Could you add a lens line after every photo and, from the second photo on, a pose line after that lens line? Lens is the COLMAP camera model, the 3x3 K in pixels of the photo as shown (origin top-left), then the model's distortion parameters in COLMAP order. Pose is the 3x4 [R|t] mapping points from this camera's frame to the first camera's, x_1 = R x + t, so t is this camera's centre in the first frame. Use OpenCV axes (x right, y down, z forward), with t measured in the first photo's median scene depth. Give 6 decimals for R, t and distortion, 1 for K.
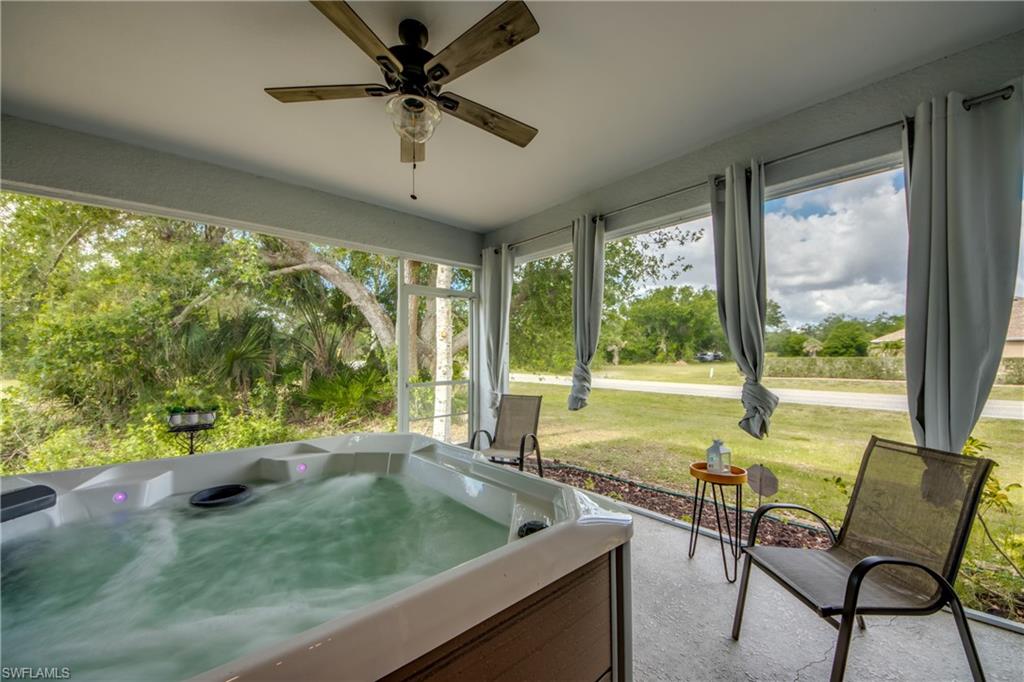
lens RADIAL K [[392.8, 0, 511.8], [0, 392.8, 347.7], [0, 0, 1]] dist [0.006950, -0.009254]
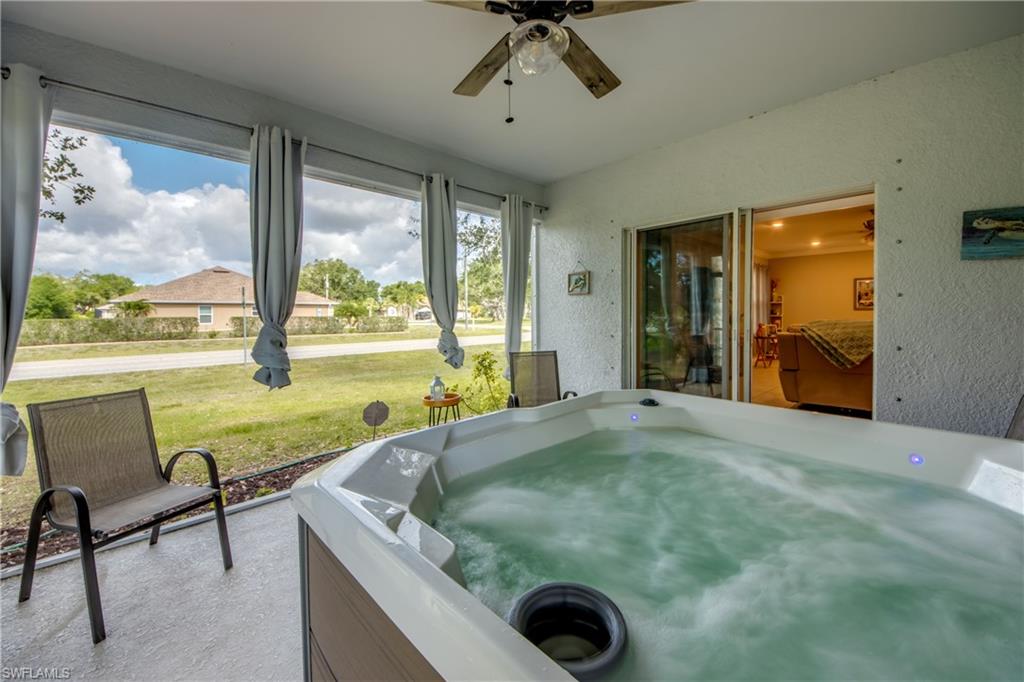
lens RADIAL K [[392.8, 0, 535.6], [0, 392.8, 311.6], [0, 0, 1]] dist [0.006950, -0.009254]
pose [[-0.077522, 0.002677, 0.996987, -0.091871], [-0.009859, 0.999945, -0.003451, 0.002223], [-0.996942, -0.010097, -0.077492, 0.086257]]
